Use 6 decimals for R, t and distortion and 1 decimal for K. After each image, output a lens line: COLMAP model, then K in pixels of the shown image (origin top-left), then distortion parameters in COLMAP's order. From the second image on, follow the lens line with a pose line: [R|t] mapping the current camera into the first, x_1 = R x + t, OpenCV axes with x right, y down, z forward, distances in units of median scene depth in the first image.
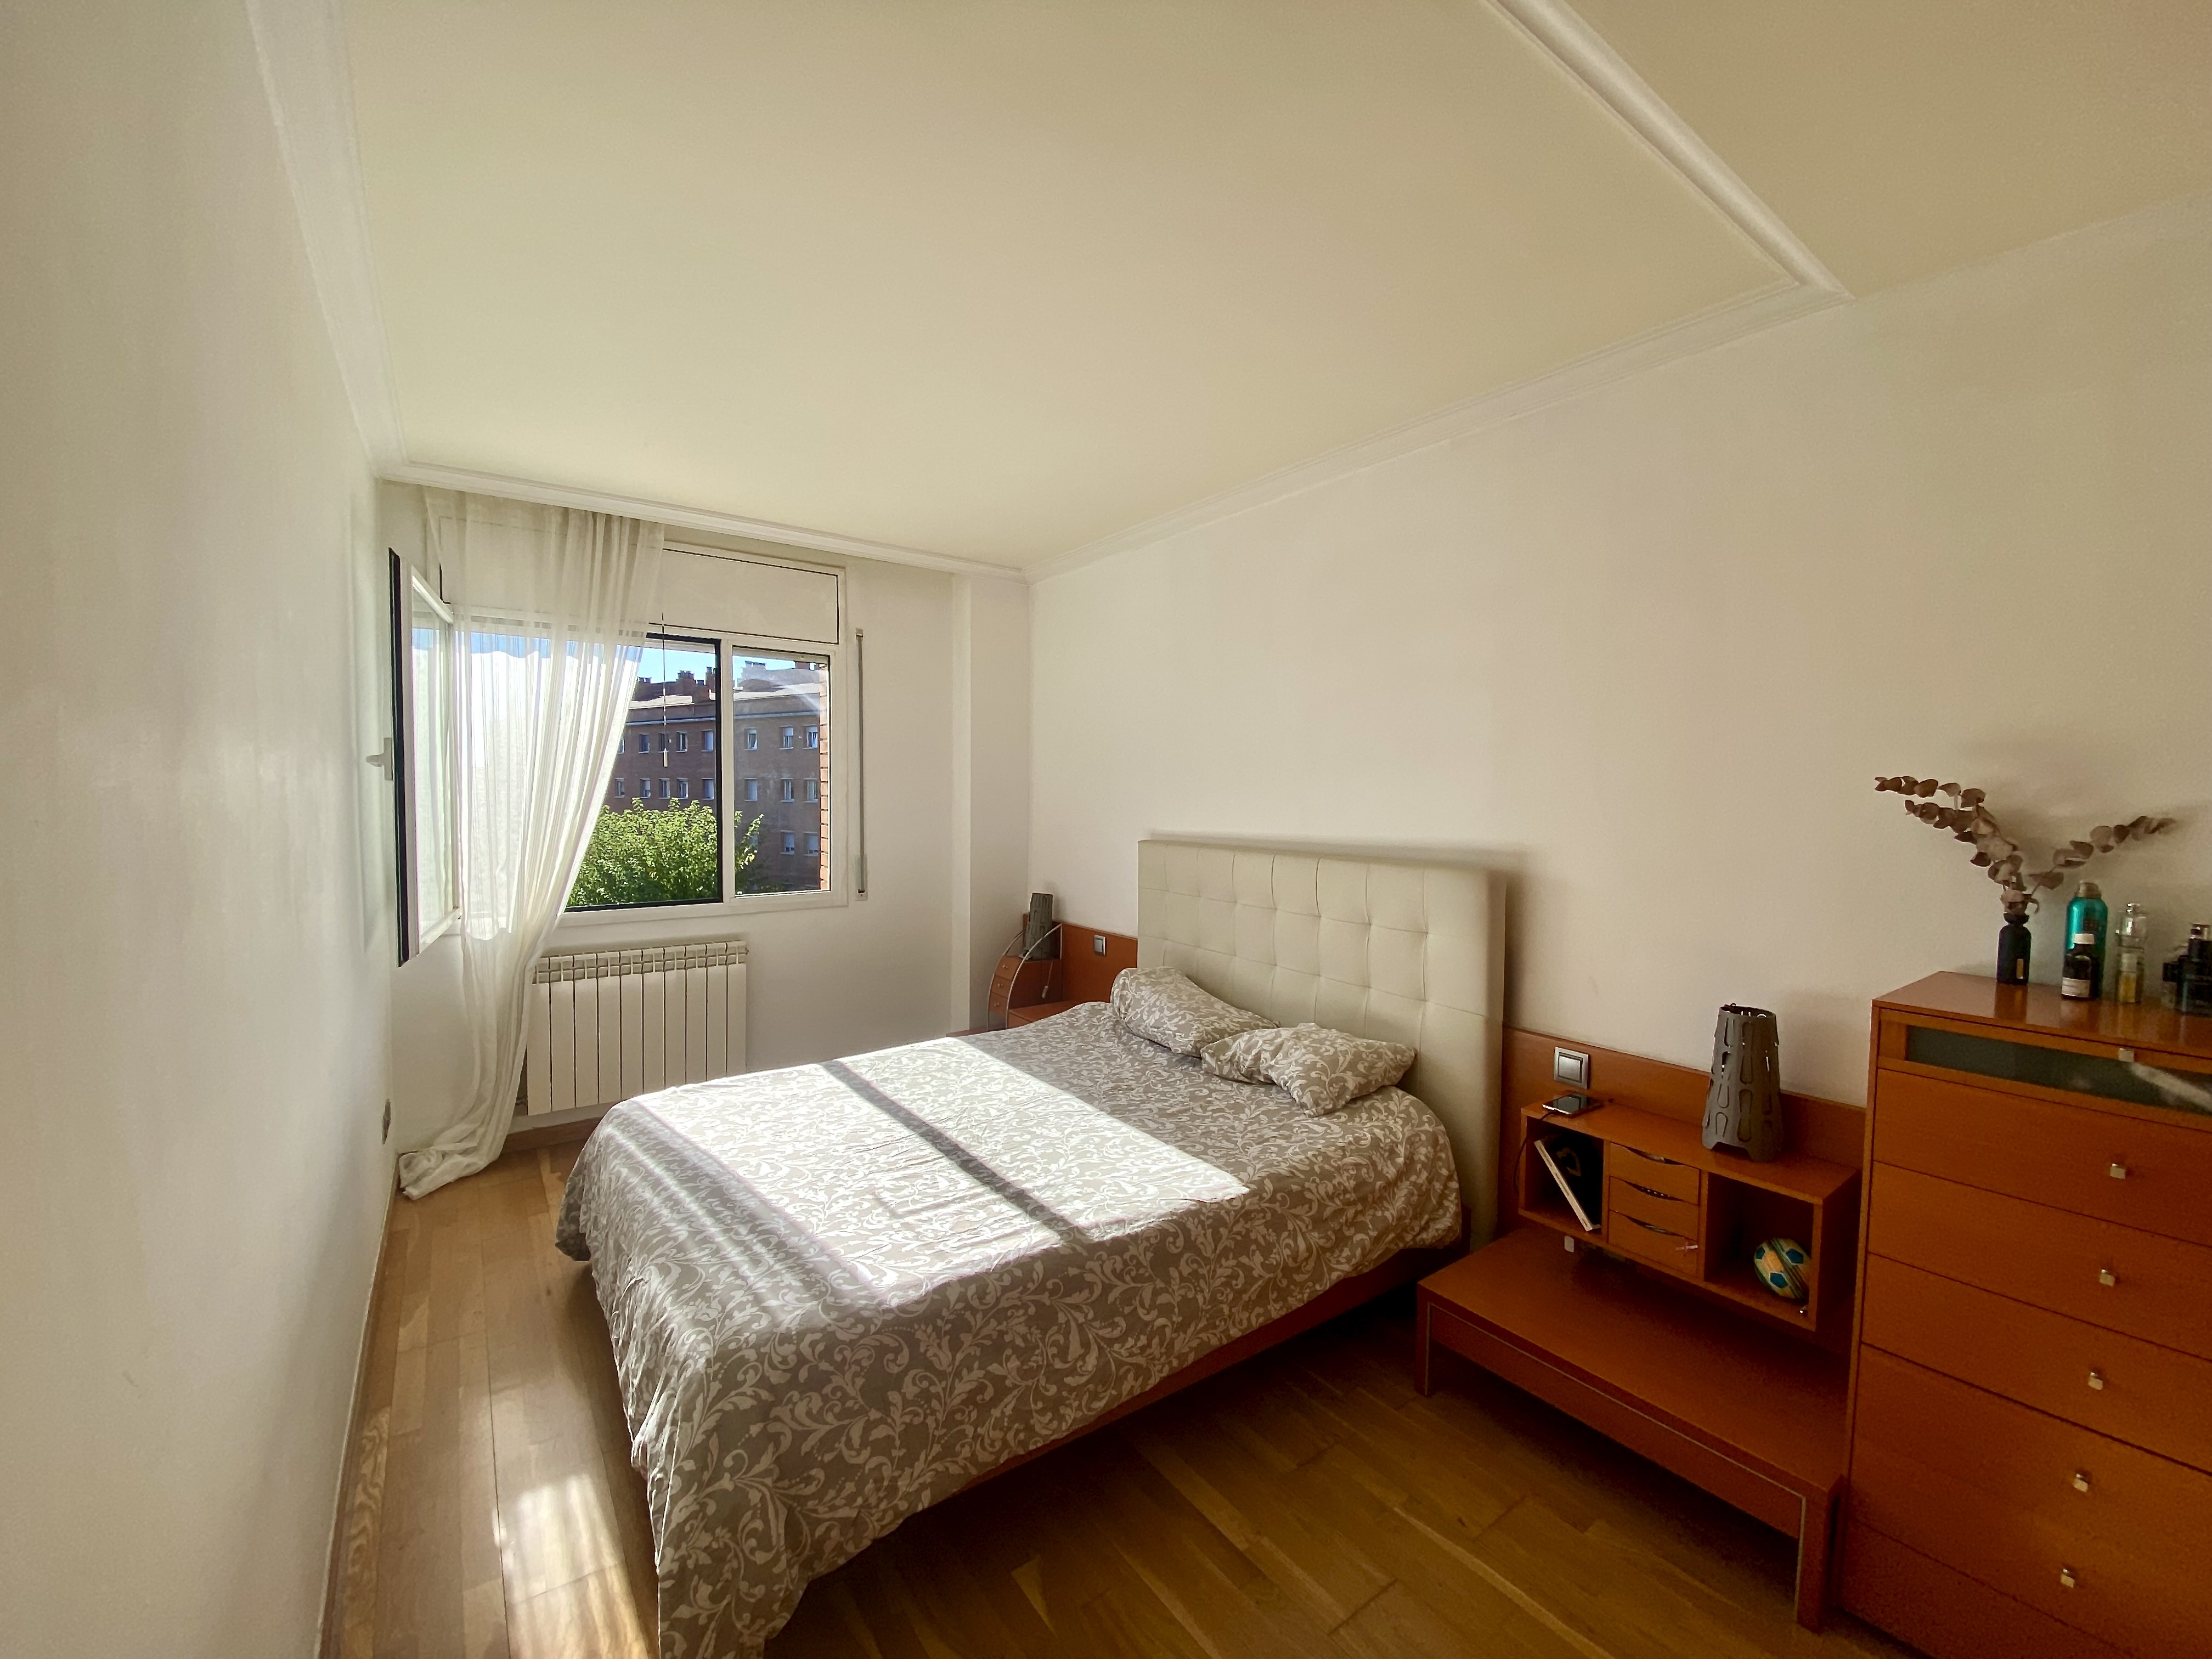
lens RADIAL K [[897.4, 0, 1103.7], [0, 897.4, 832.5], [0, 0, 1]] dist [-0.001379, -0.011421]
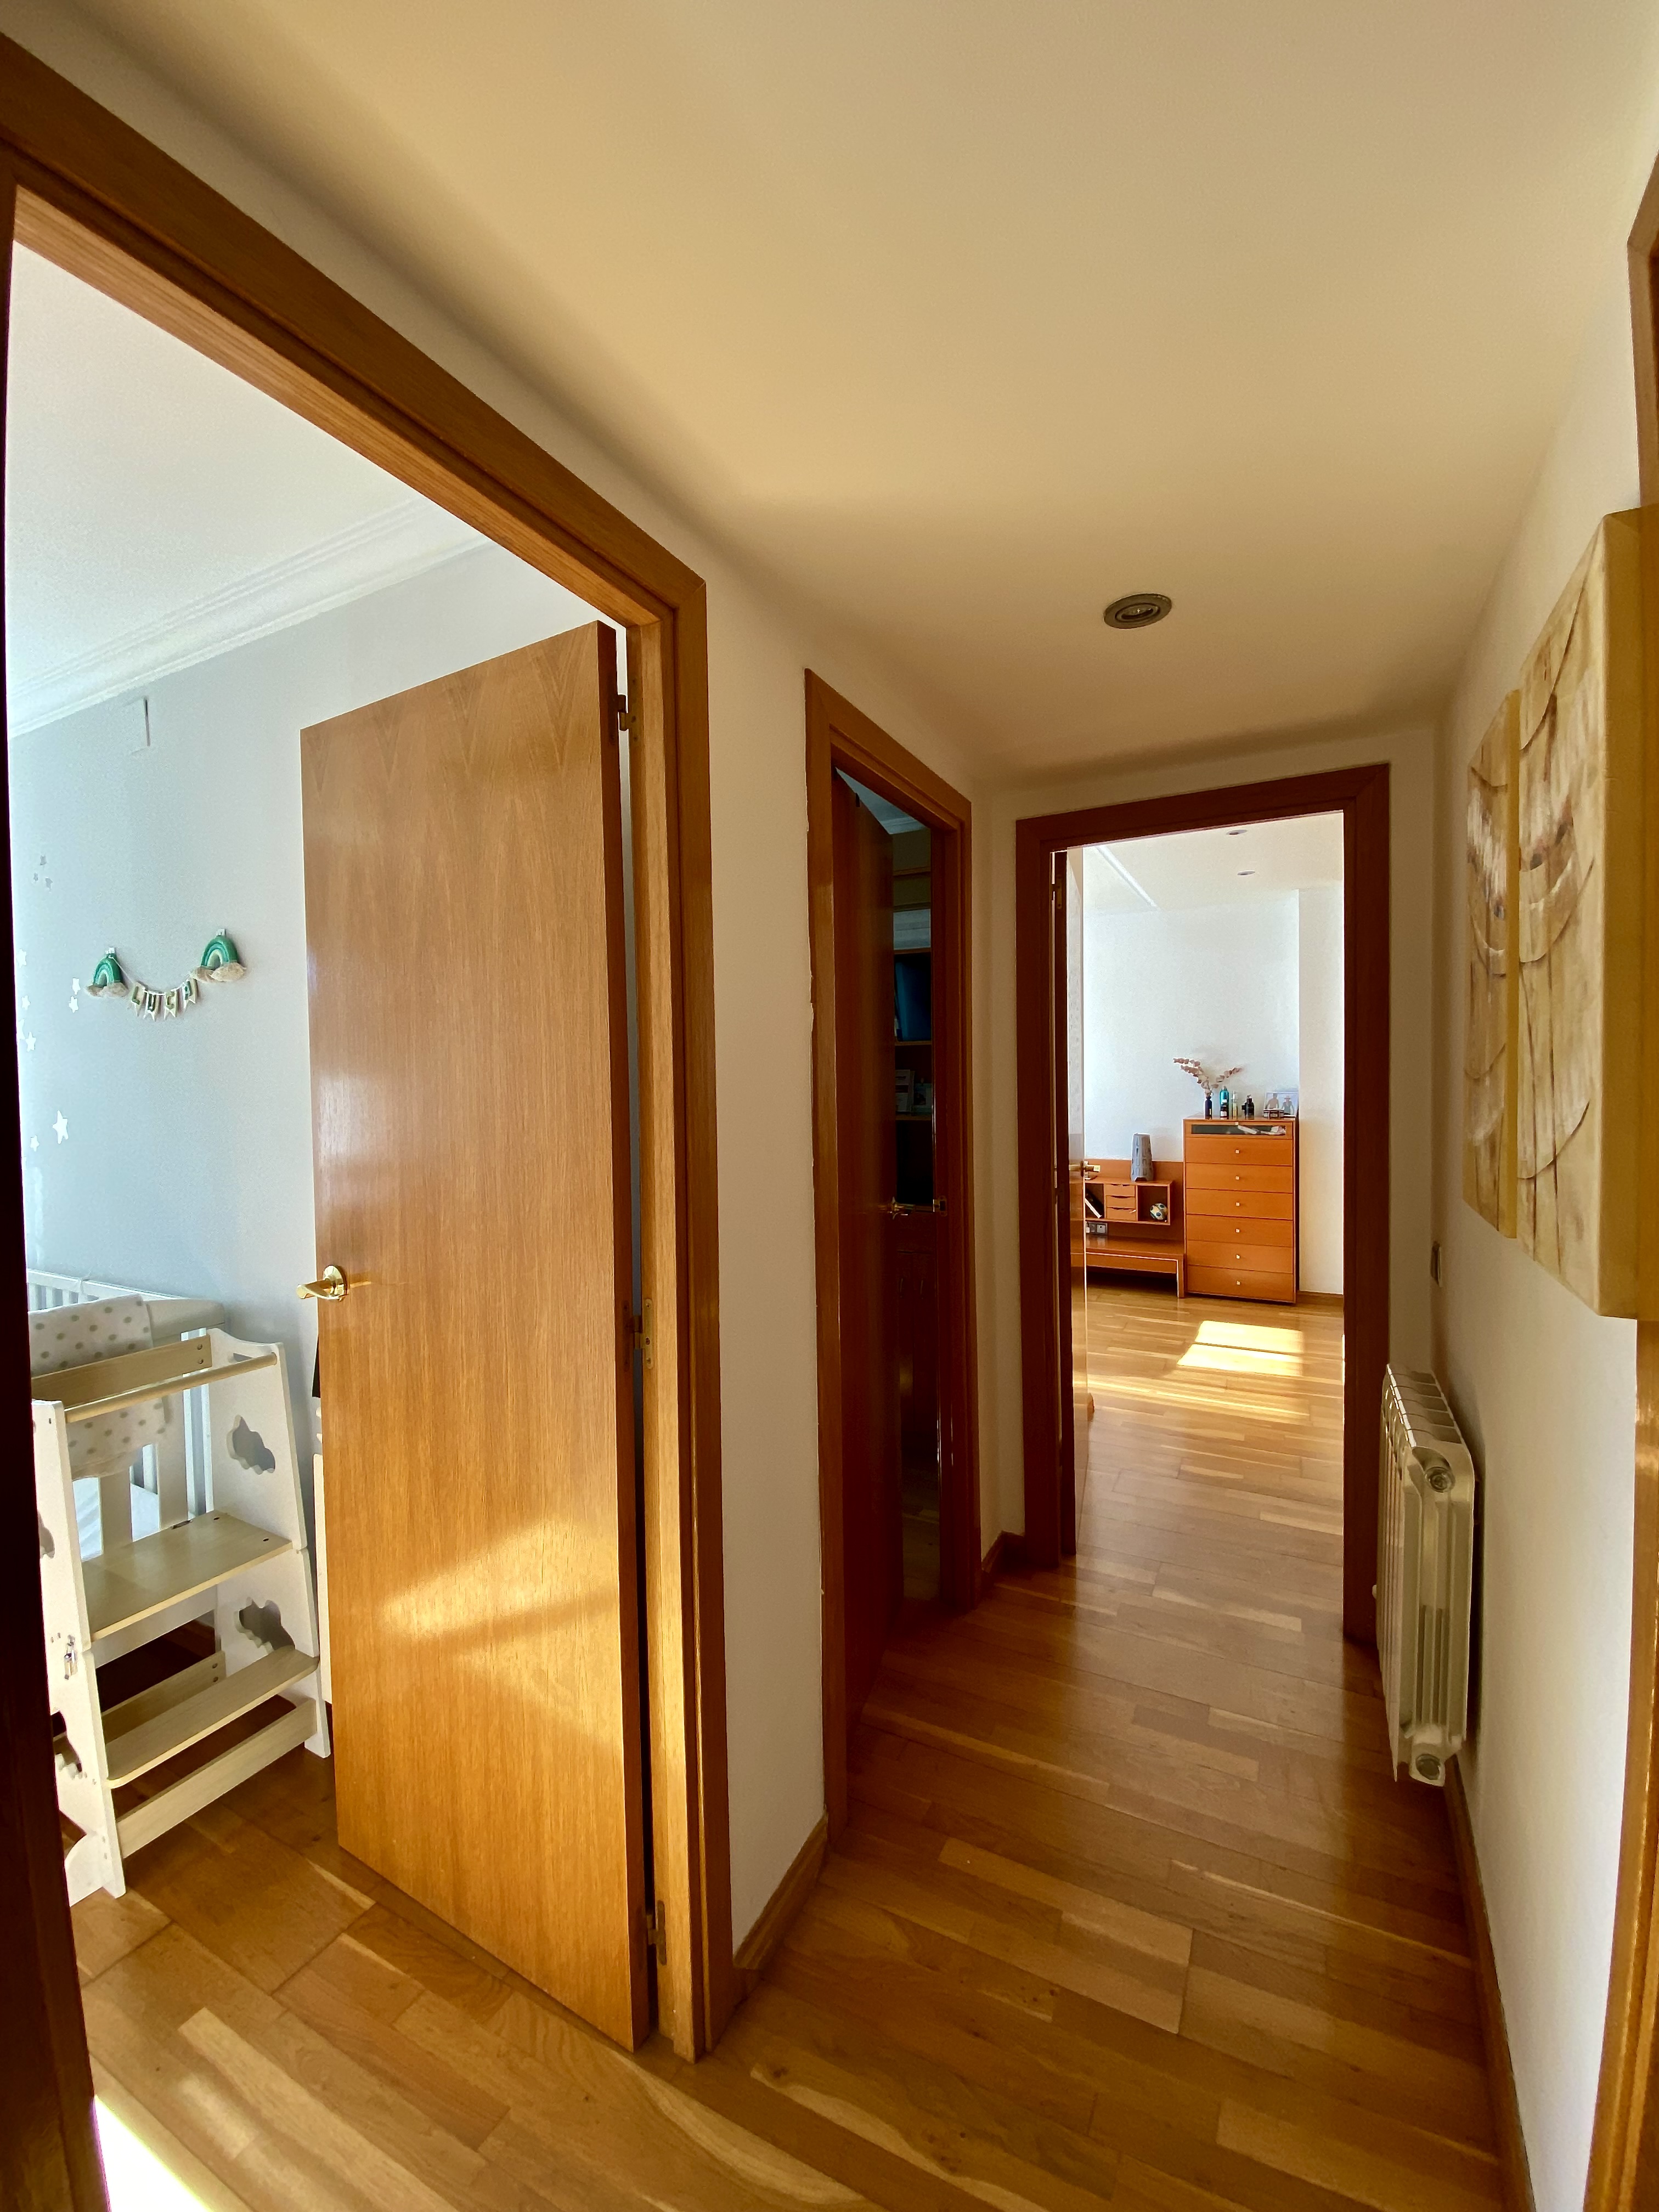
lens RADIAL K [[897.4, 0, 831.8], [0, 897.4, 1112.7], [0, 0, 1]] dist [-0.001379, -0.011421]
pose [[0.899260, -0.041121, 0.435477, -1.750415], [0.045656, 0.998957, 0.000049, 0.080505], [-0.435024, 0.019838, 0.900200, -1.457663]]
